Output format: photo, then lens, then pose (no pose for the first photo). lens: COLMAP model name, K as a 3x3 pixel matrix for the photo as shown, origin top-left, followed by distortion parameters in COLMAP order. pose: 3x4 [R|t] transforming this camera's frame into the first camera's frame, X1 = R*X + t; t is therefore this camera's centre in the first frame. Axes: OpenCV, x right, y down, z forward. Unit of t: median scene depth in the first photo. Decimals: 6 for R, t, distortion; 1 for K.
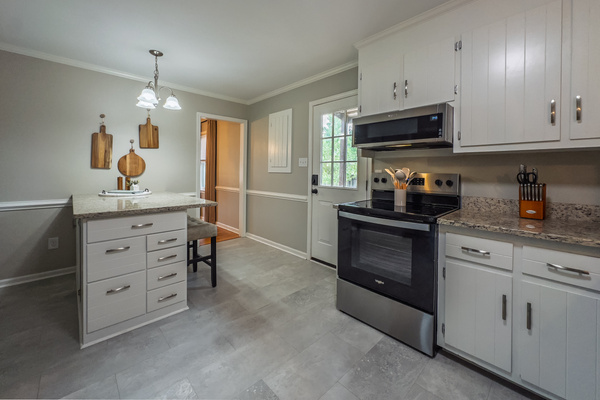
lens RADIAL K [[240.0, 0, 298.9], [0, 240.0, 174.4], [0, 0, 1]] dist [-0.000889, -0.000118]
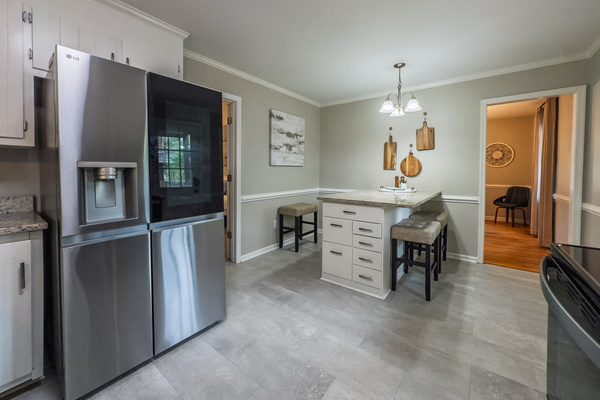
lens RADIAL K [[240.0, 0, 298.9], [0, 240.0, 174.4], [0, 0, 1]] dist [-0.000889, -0.000118]
pose [[0.157625, 0.008253, -0.987465, 0.439692], [-0.013807, 0.999886, 0.006152, 0.000198], [0.987402, 0.012664, 0.157721, 0.372224]]
